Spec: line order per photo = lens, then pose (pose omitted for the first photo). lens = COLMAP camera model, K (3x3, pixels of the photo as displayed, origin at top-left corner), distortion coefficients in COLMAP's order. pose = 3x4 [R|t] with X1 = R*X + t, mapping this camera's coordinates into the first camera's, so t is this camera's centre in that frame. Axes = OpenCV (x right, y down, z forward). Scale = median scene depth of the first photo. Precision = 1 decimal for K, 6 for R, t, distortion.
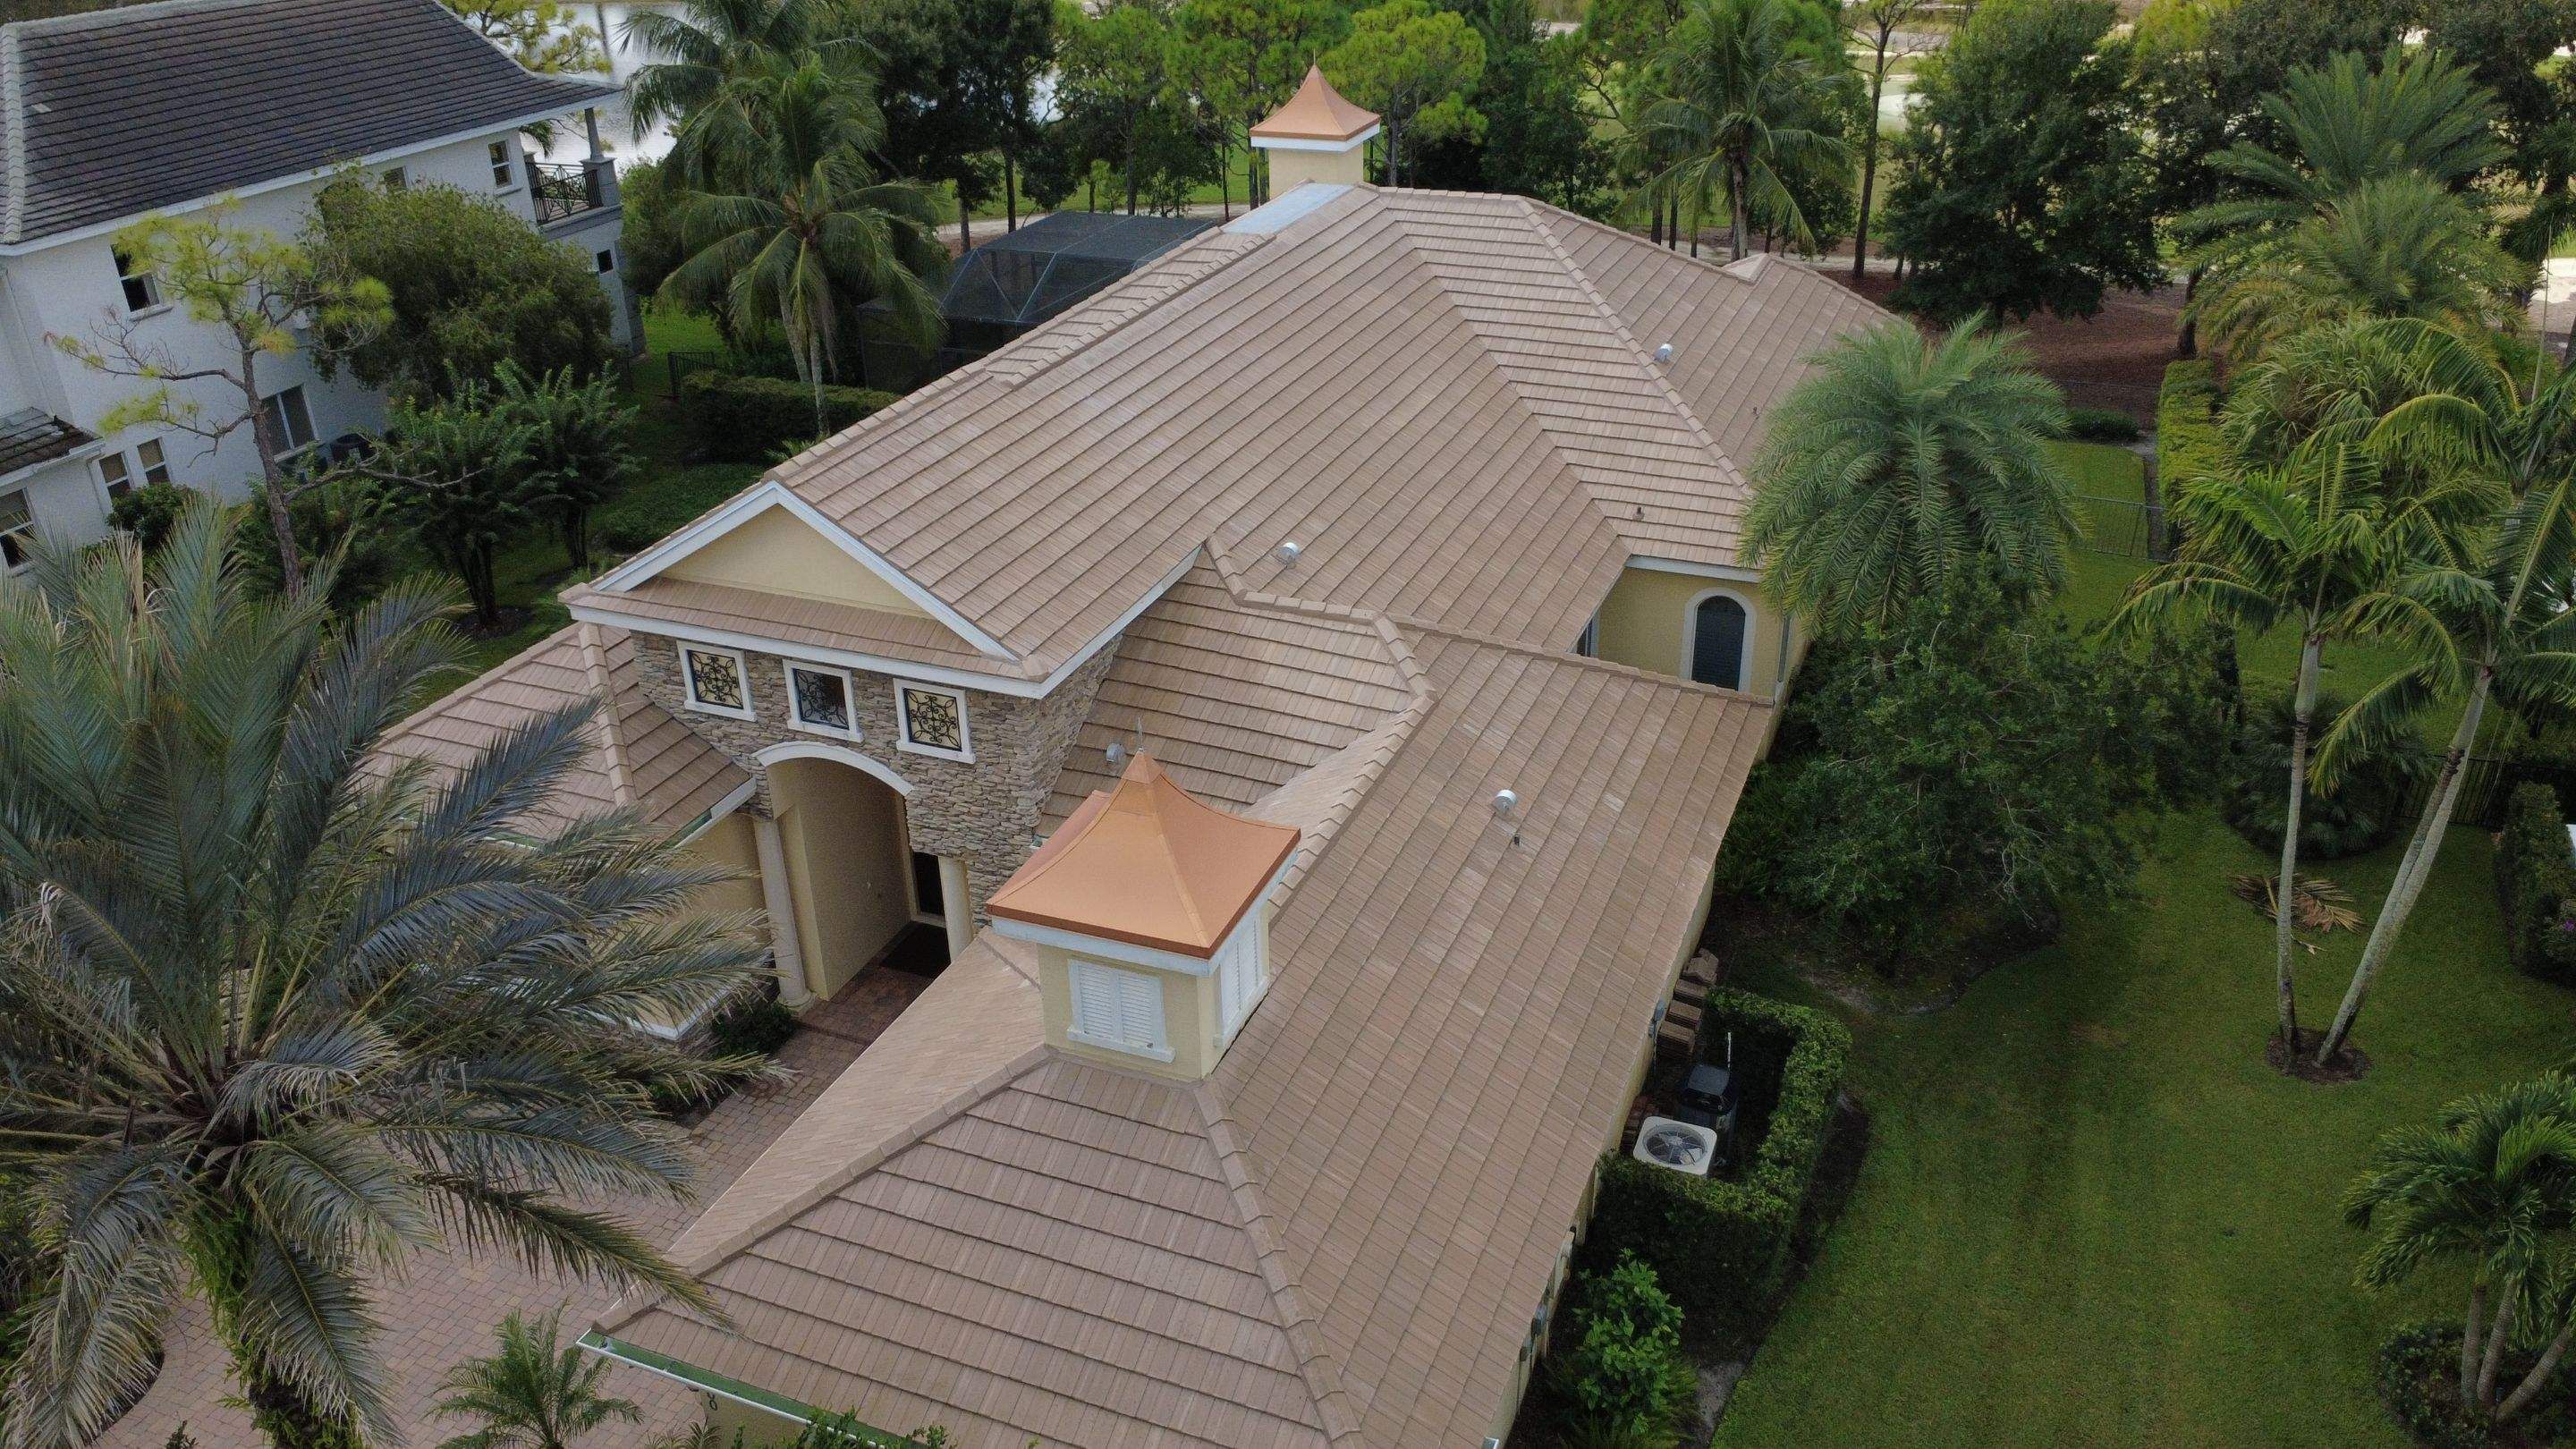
lens RADIAL K [[1892.8, 0, 1290.1], [0, 1892.8, 729.9], [0, 0, 1]] dist [-0.006952, 0.000913]
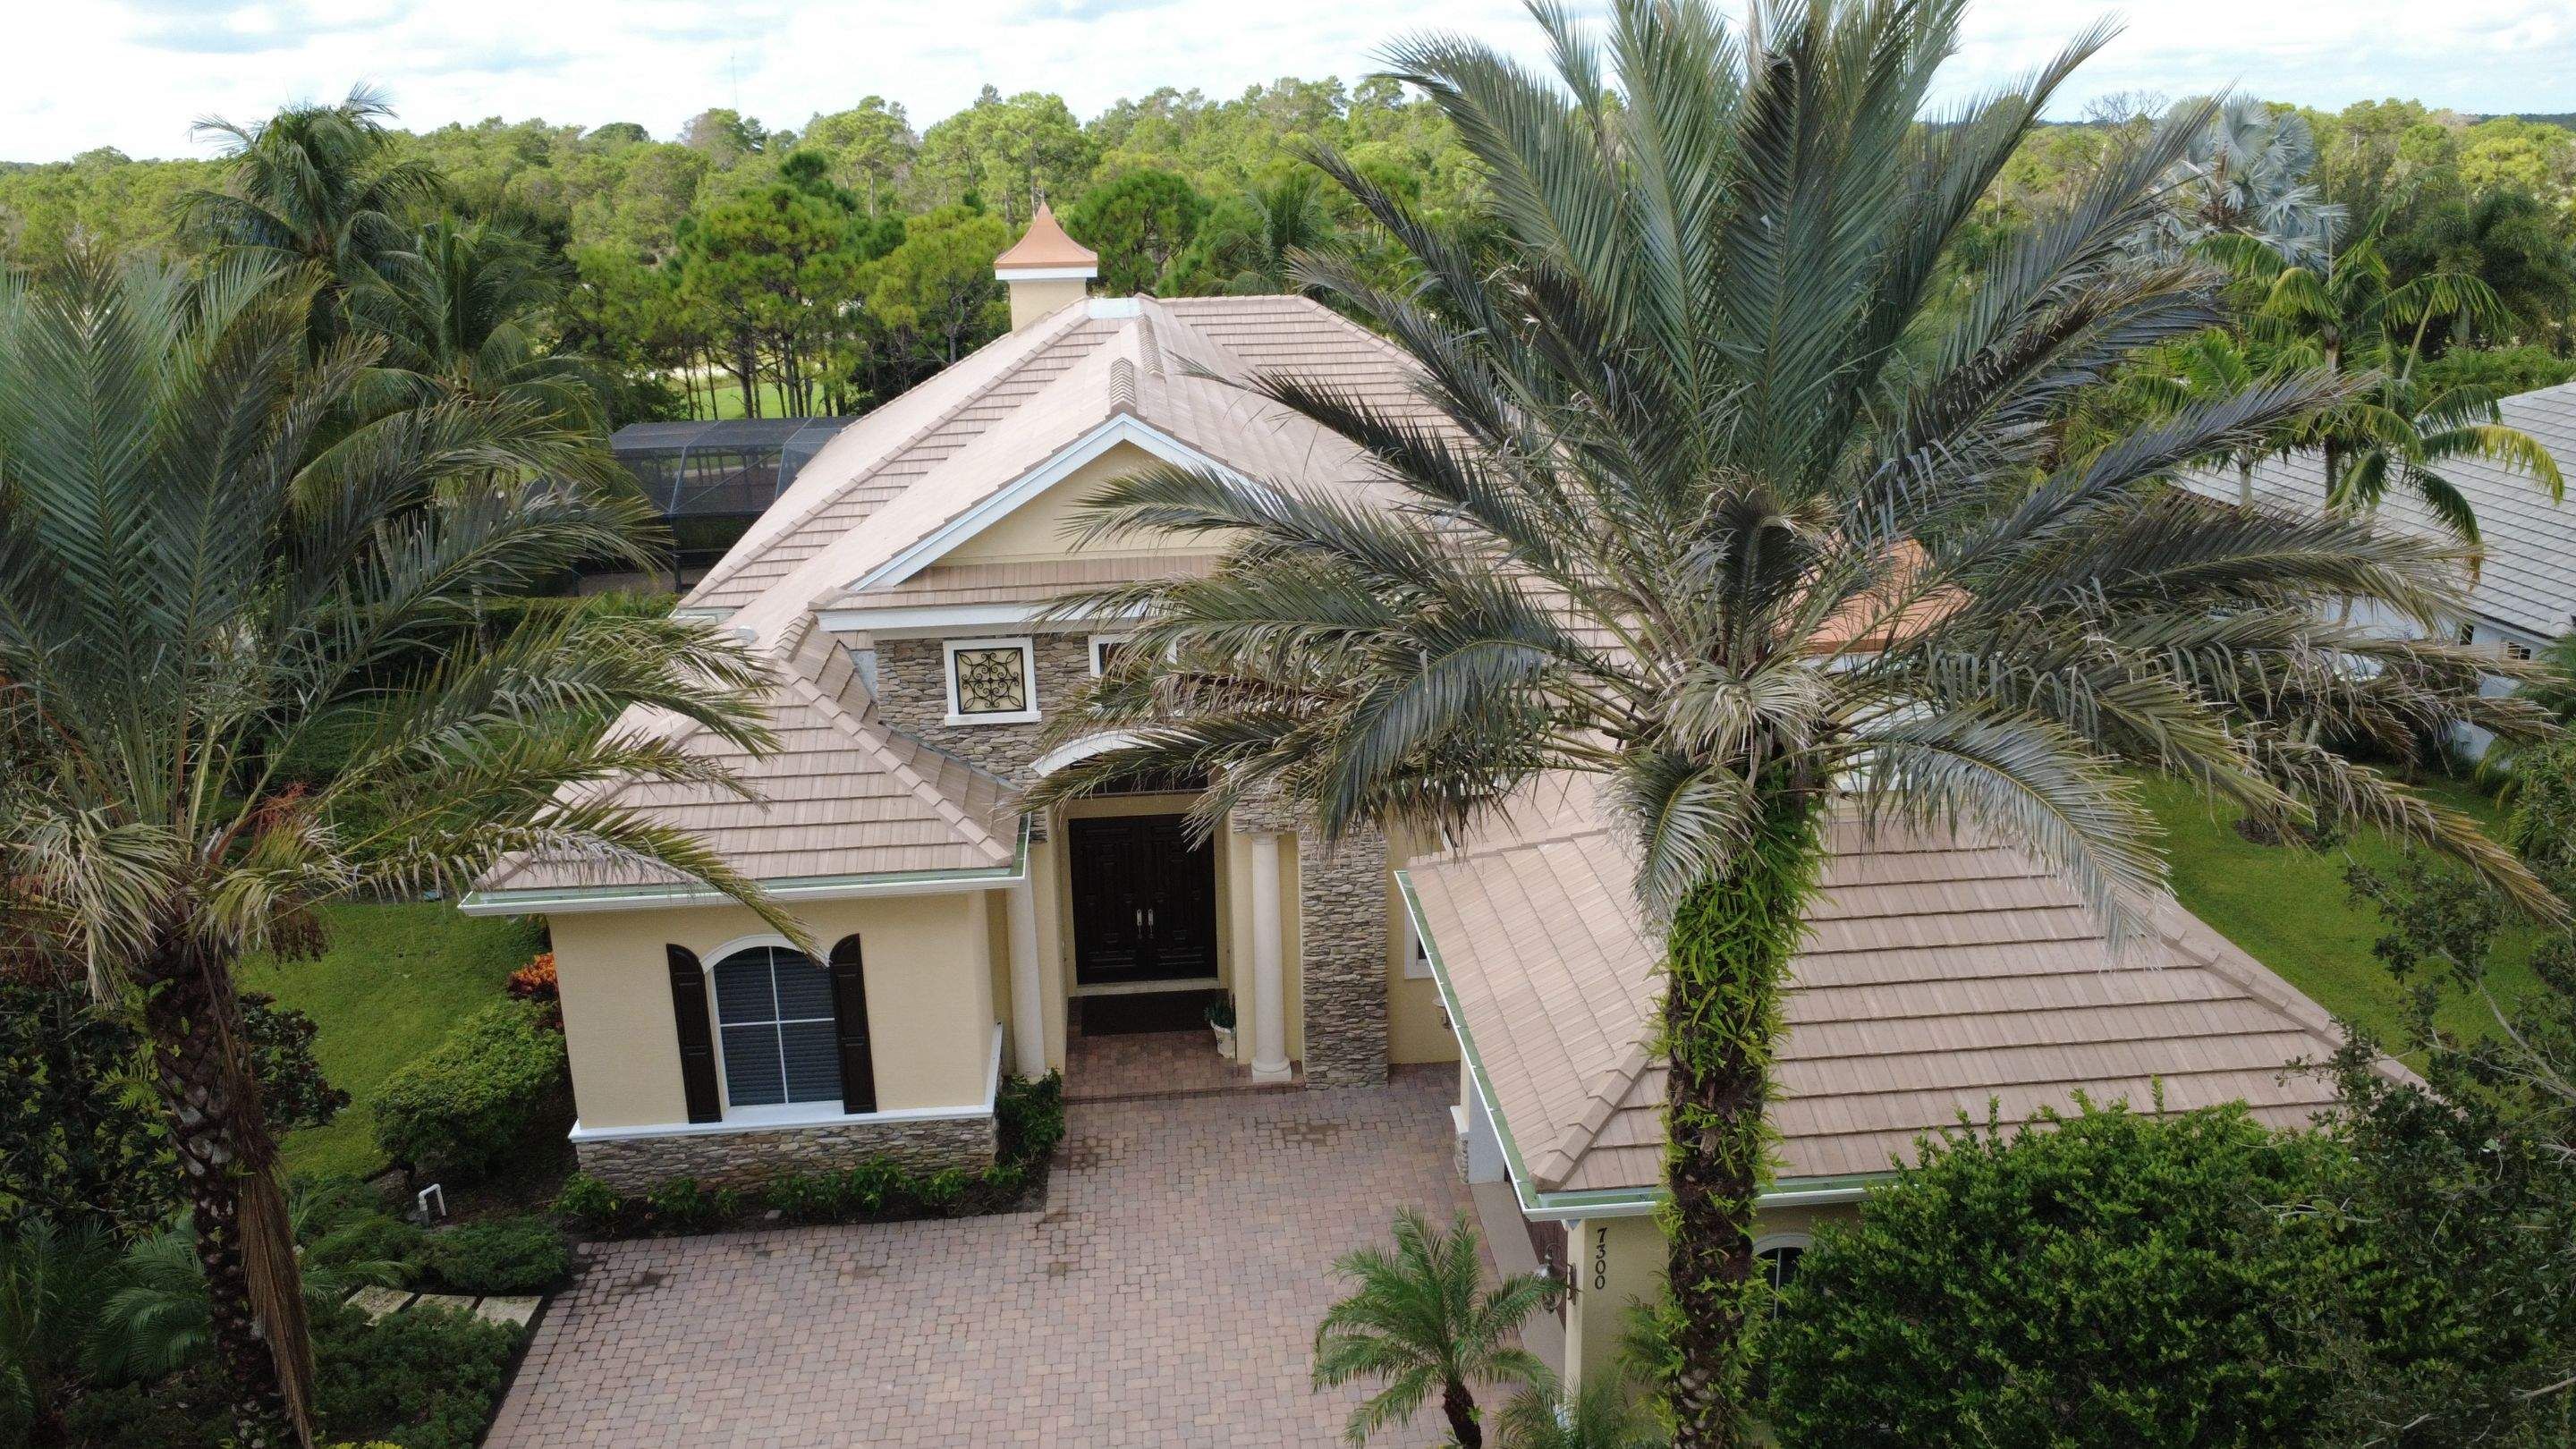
lens RADIAL K [[1892.8, 0, 1289.3], [0, 1892.8, 726.3], [0, 0, 1]] dist [-0.006952, 0.000913]
pose [[0.889036, -0.135179, 0.437426, -0.568019], [0.214732, 0.966929, -0.137614, 0.144814], [-0.404358, 0.216274, 0.888662, 0.166079]]
